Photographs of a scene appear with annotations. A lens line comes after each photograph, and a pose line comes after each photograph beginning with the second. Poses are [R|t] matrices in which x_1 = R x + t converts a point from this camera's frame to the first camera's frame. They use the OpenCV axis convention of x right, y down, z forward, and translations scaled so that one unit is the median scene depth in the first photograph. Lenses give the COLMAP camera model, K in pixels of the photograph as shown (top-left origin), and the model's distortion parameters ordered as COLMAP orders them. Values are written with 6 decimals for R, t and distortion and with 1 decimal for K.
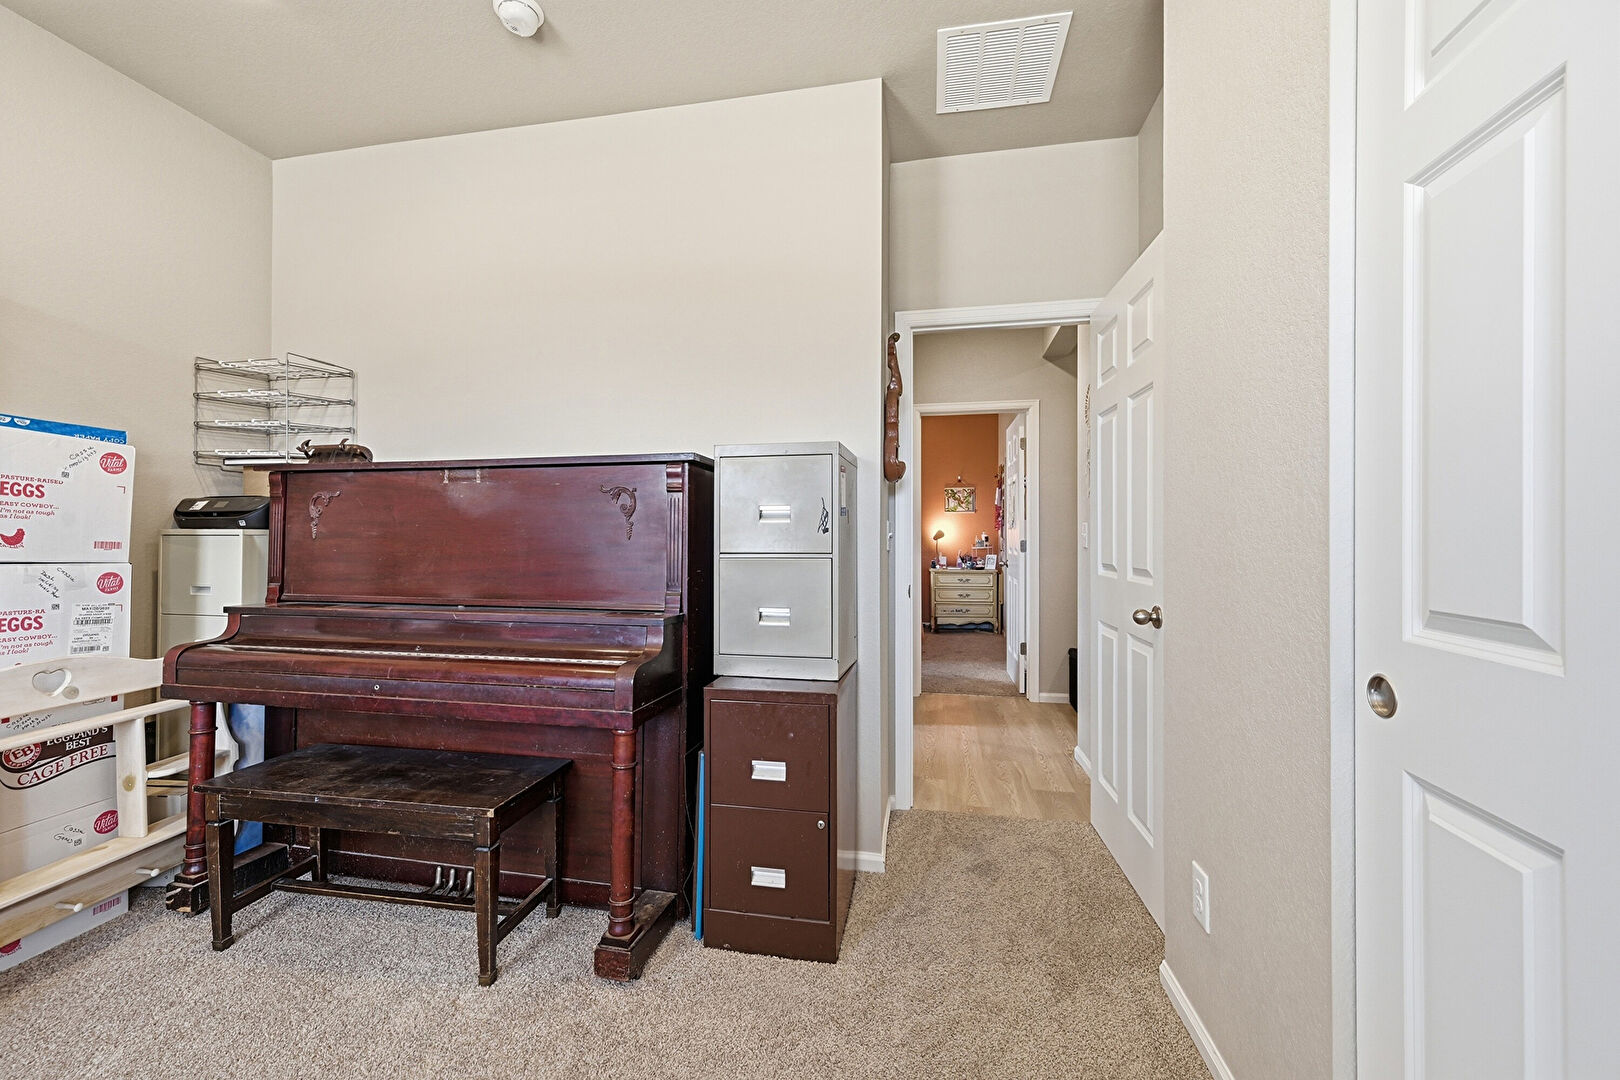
lens RADIAL K [[649.8, 0, 810.5], [0, 649.8, 534.4], [0, 0, 1]] dist [0.000973, 0.000339]
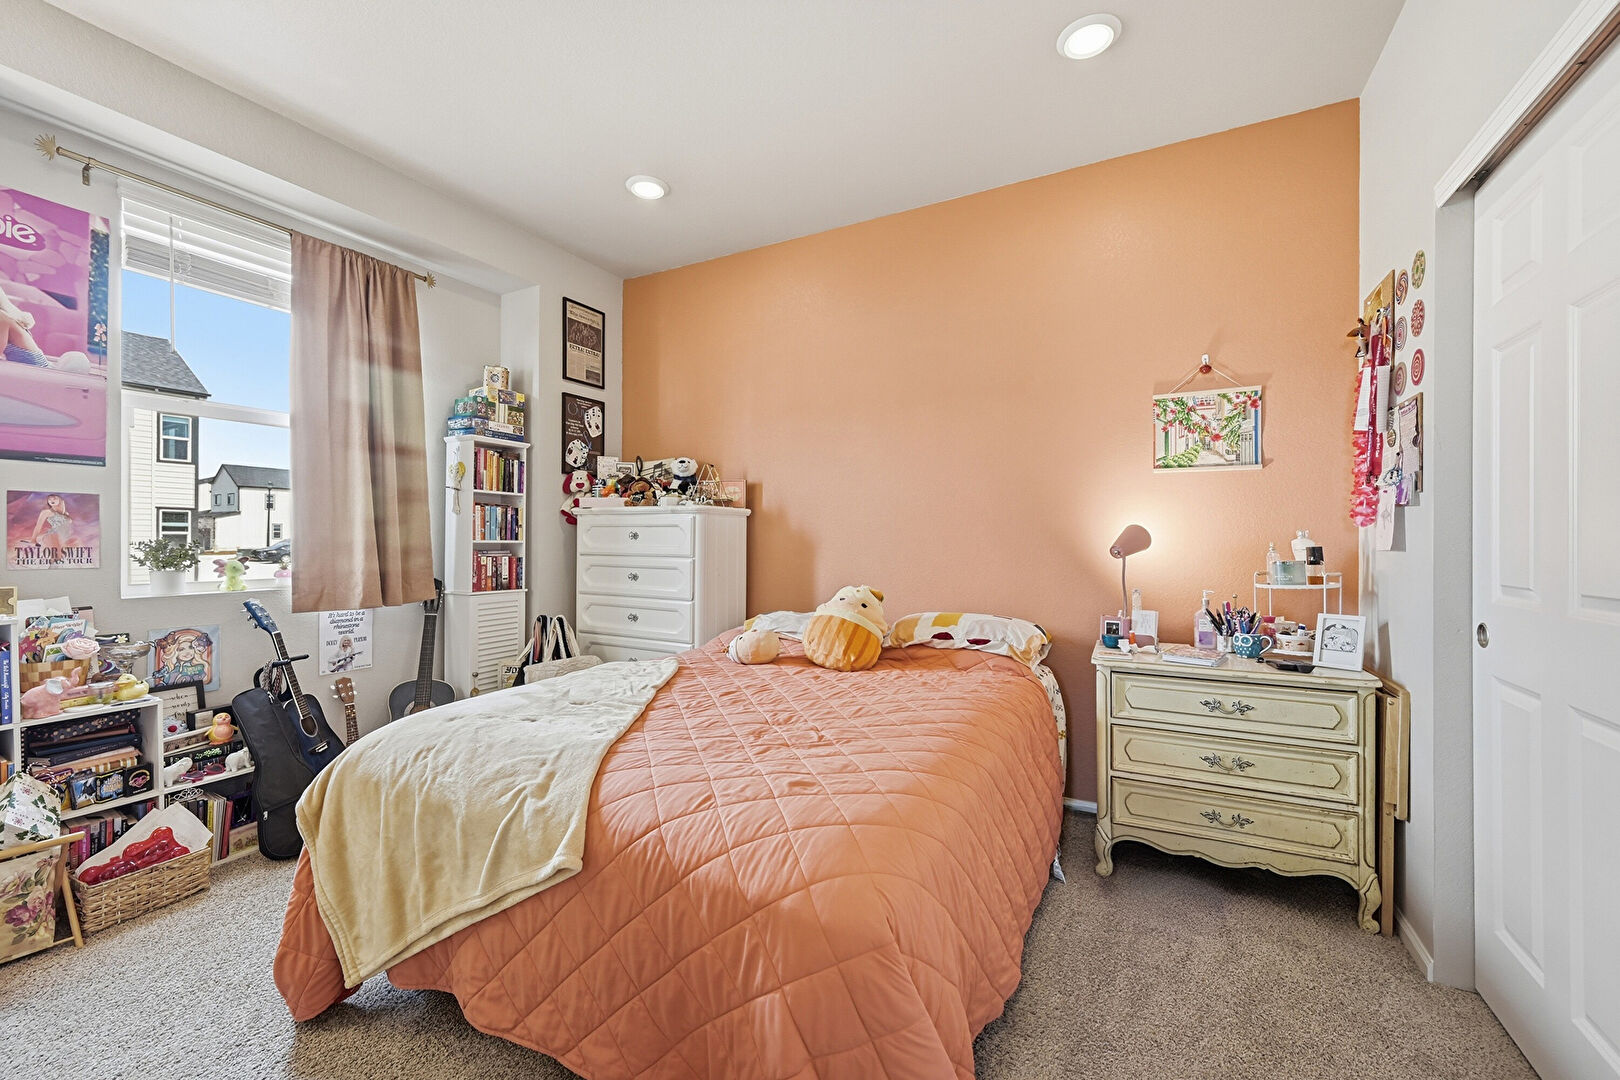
lens RADIAL K [[649.8, 0, 806.4], [0, 649.8, 539.1], [0, 0, 1]] dist [0.000973, 0.000339]
pose [[0.954040, 0.002483, -0.299670, 0.145153], [-0.001301, 0.999991, 0.004144, -0.000984], [0.299678, -0.003564, 0.954034, 0.667656]]
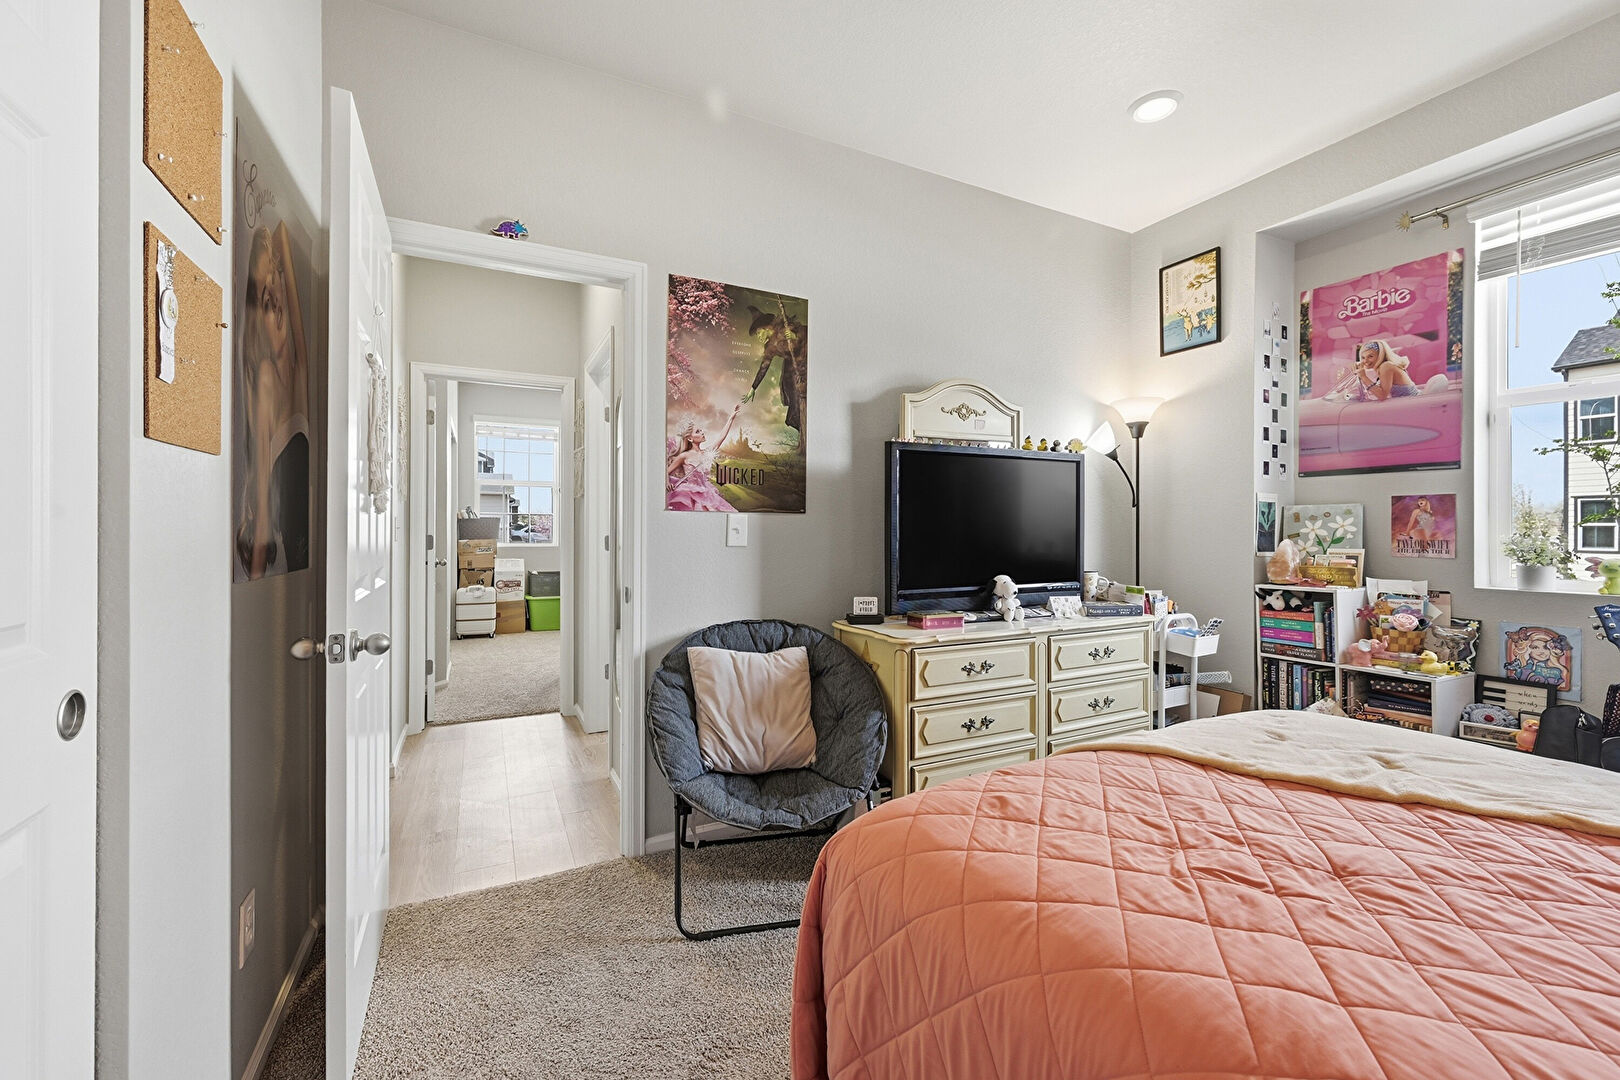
lens RADIAL K [[649.8, 0, 807.4], [0, 649.8, 532.4], [0, 0, 1]] dist [0.000973, 0.000339]
pose [[-0.793376, 0.001018, -0.608731, 0.206949], [0.002148, 0.999997, -0.001127, -0.000293], [0.608728, -0.002202, -0.793376, 0.872595]]
